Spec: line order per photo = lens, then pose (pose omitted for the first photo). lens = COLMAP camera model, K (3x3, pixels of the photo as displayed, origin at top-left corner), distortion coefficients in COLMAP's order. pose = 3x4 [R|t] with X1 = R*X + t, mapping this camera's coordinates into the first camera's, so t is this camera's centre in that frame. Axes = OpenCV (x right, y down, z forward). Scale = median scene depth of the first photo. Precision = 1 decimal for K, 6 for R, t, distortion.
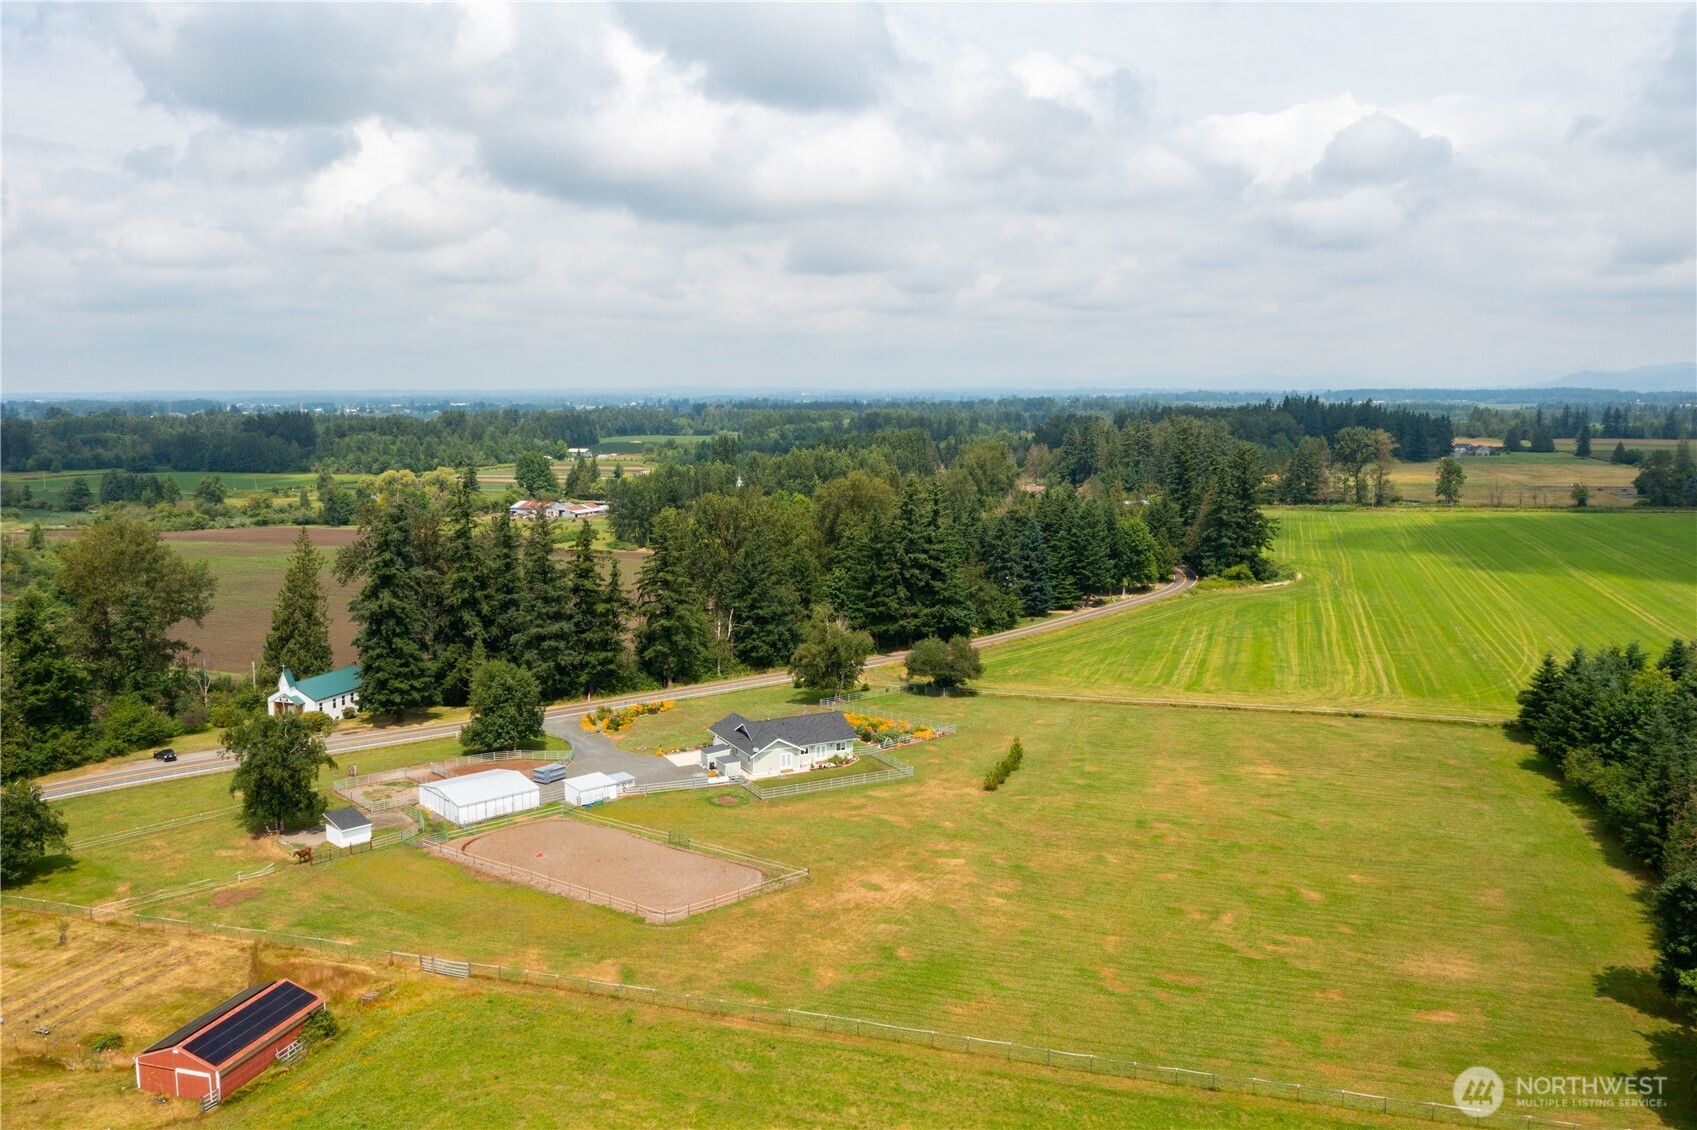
lens RADIAL K [[1334.6, 0, 844.9], [0, 1334.6, 561.8], [0, 0, 1]] dist [-0.026340, 0.024859]
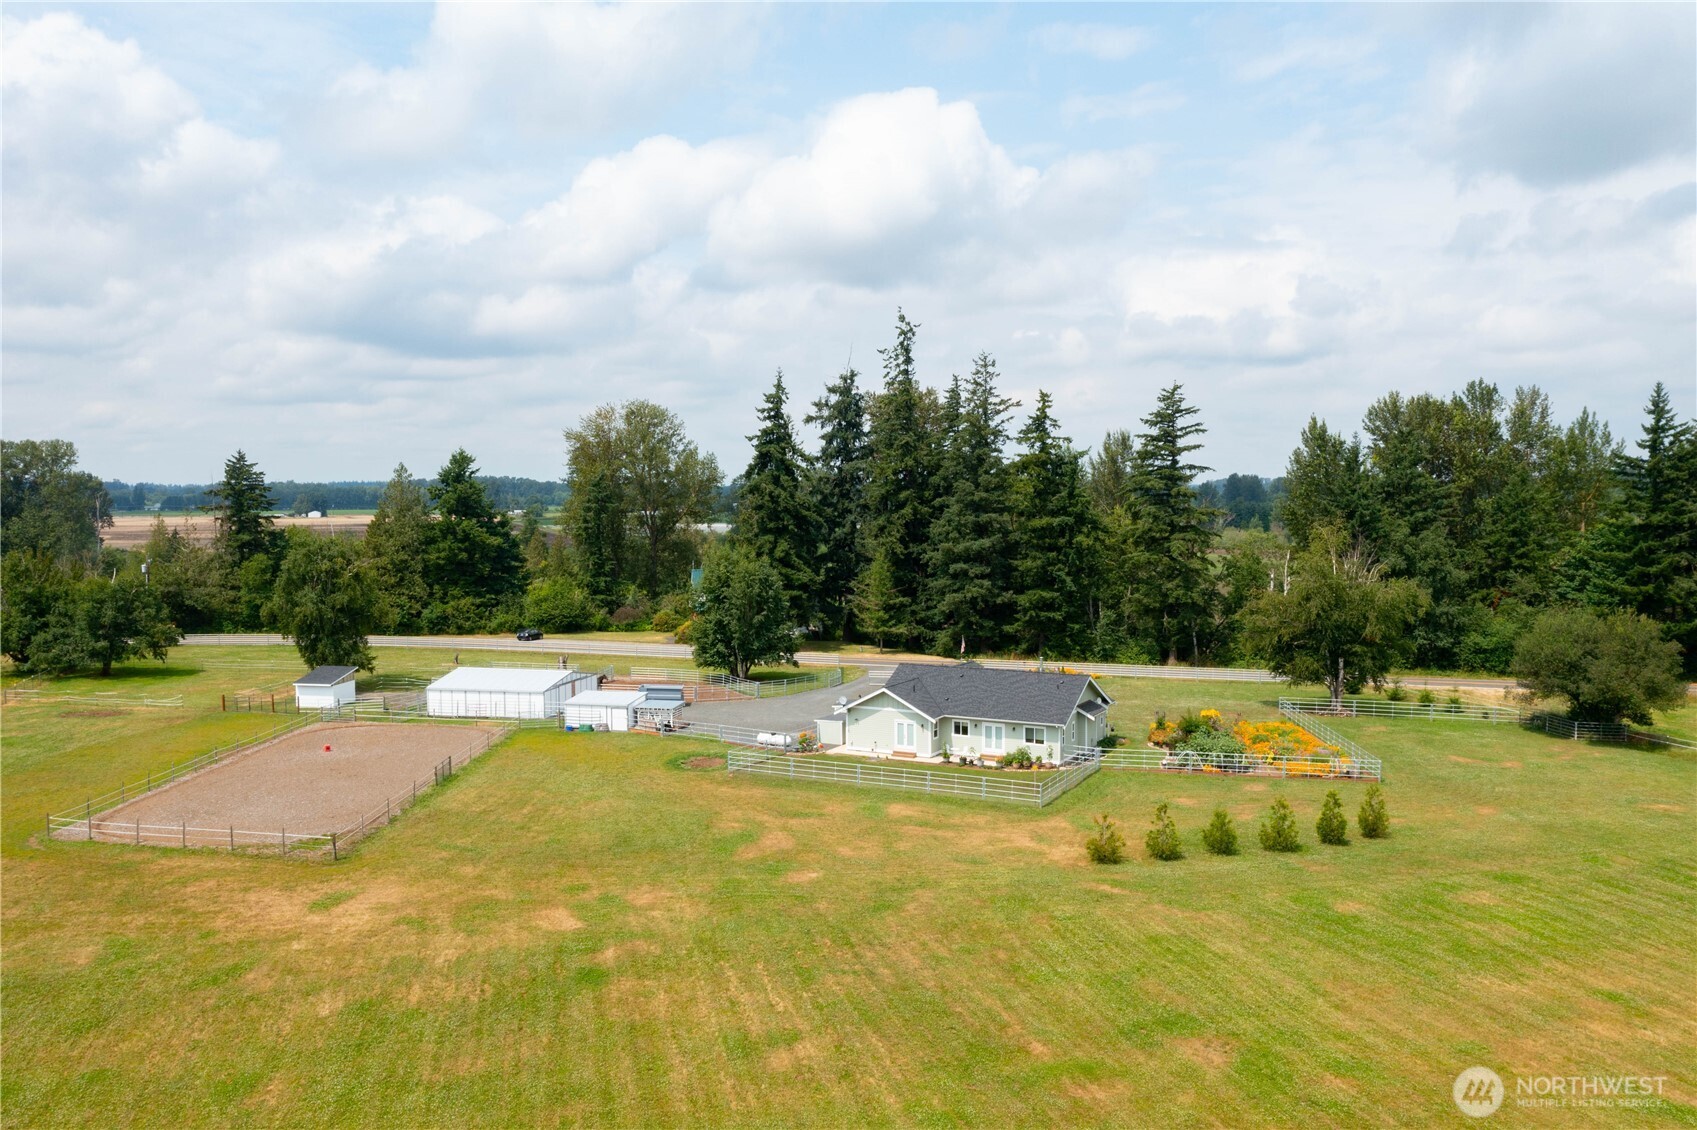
lens RADIAL K [[1334.6, 0, 844.9], [0, 1334.6, 561.8], [0, 0, 1]] dist [-0.026340, 0.024859]
pose [[0.569896, 0.043741, -0.820552, 0.319322], [-0.101533, 0.994678, -0.017495, 0.079351], [0.815420, 0.093284, 0.571305, 0.575691]]
